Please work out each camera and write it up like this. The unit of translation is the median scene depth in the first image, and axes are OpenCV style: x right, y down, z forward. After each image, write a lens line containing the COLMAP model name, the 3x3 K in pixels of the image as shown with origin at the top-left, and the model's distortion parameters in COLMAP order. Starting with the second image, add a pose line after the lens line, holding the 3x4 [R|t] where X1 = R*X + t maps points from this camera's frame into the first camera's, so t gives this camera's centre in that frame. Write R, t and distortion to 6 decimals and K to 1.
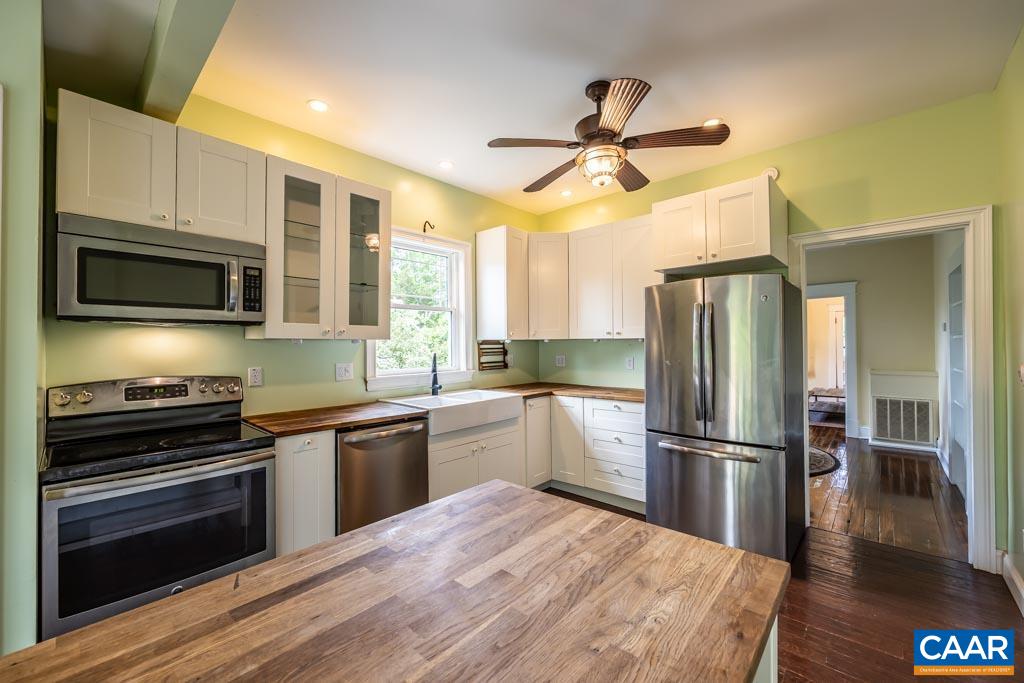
lens RADIAL K [[406.5, 0, 513.3], [0, 406.5, 340.5], [0, 0, 1]] dist [-0.007847, 0.000419]
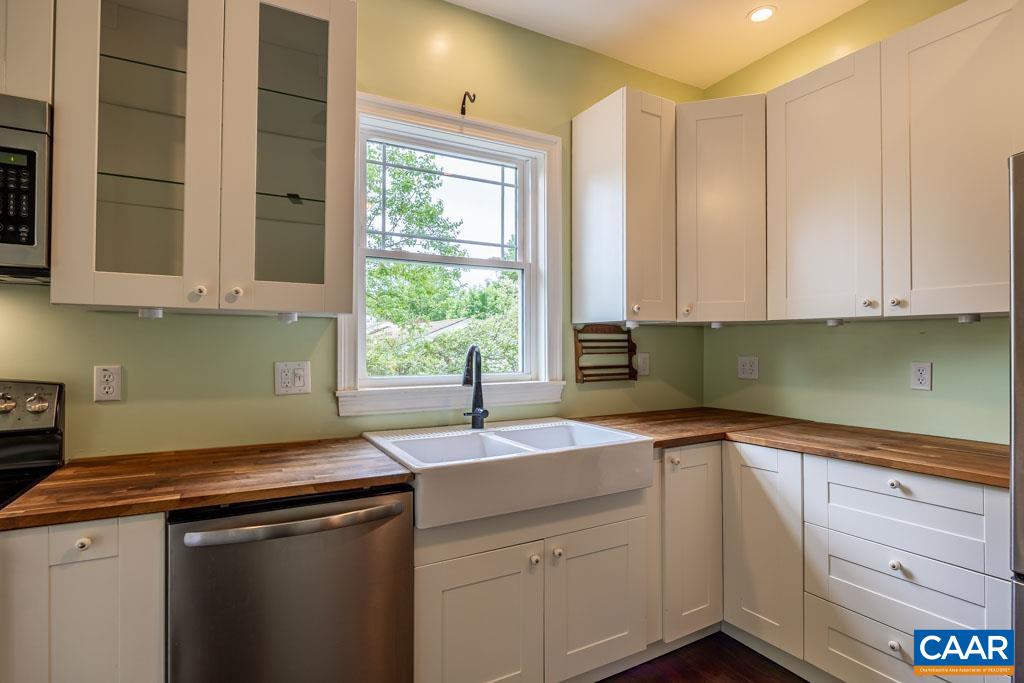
lens RADIAL K [[517.8, 0, 515.1], [0, 517.8, 337.6], [0, 0, 1]] dist [-0.010205, 0.000022]
pose [[0.950033, 0.004730, -0.312114, 0.057812], [-0.005585, 0.999983, -0.001846, 0.022405], [0.312100, 0.003497, 0.950043, 0.420300]]
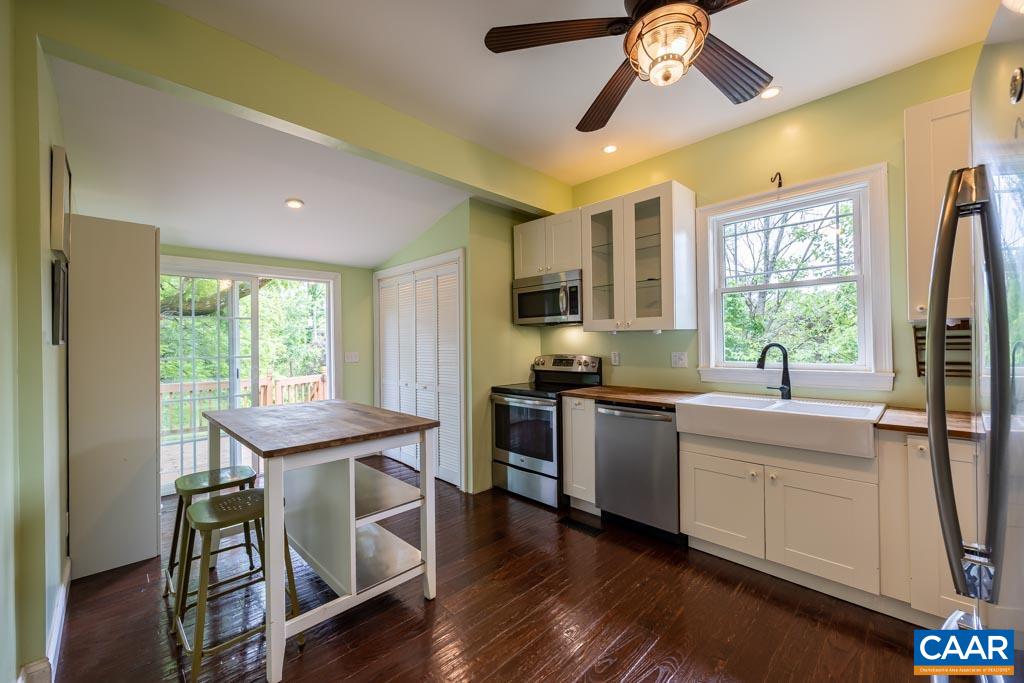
lens RADIAL K [[406.5, 0, 507.0], [0, 406.5, 338.7], [0, 0, 1]] dist [-0.007847, 0.000419]
pose [[-0.061425, 0.000571, -0.998112, 0.626183], [0.023671, 0.999719, -0.000884, 0.010762], [0.997831, -0.023681, -0.061421, 0.563959]]
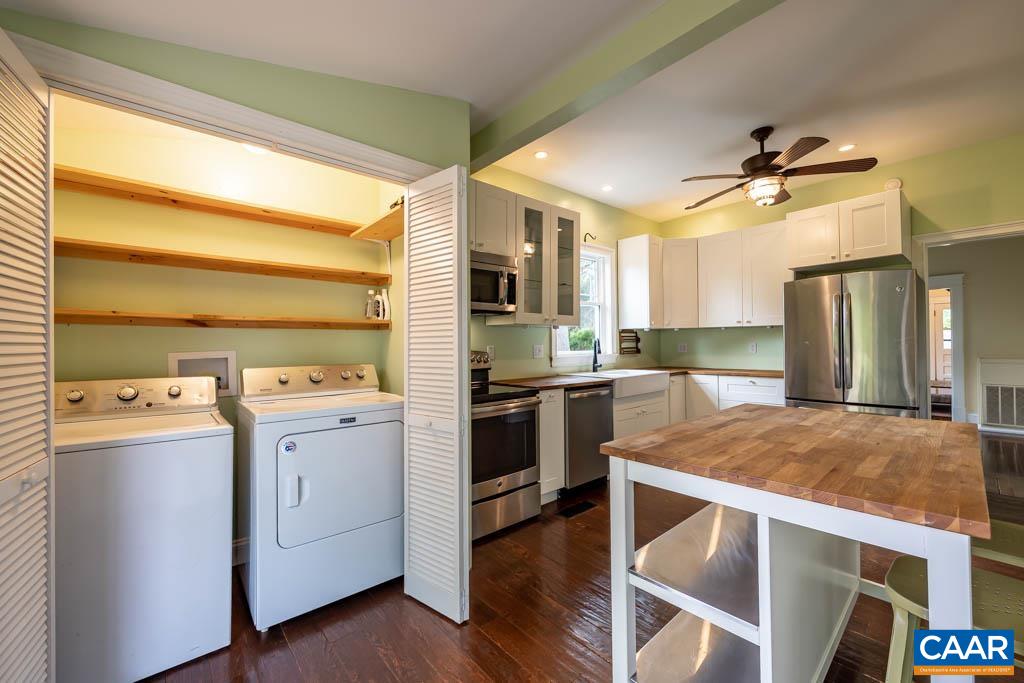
lens RADIAL K [[406.5, 0, 510.1], [0, 406.5, 341.4], [0, 0, 1]] dist [-0.007847, 0.000419]
pose [[0.992653, -0.002817, -0.120961, -0.319628], [0.003288, 0.999988, 0.003695, 0.036277], [0.120949, -0.004065, 0.992650, -0.290461]]
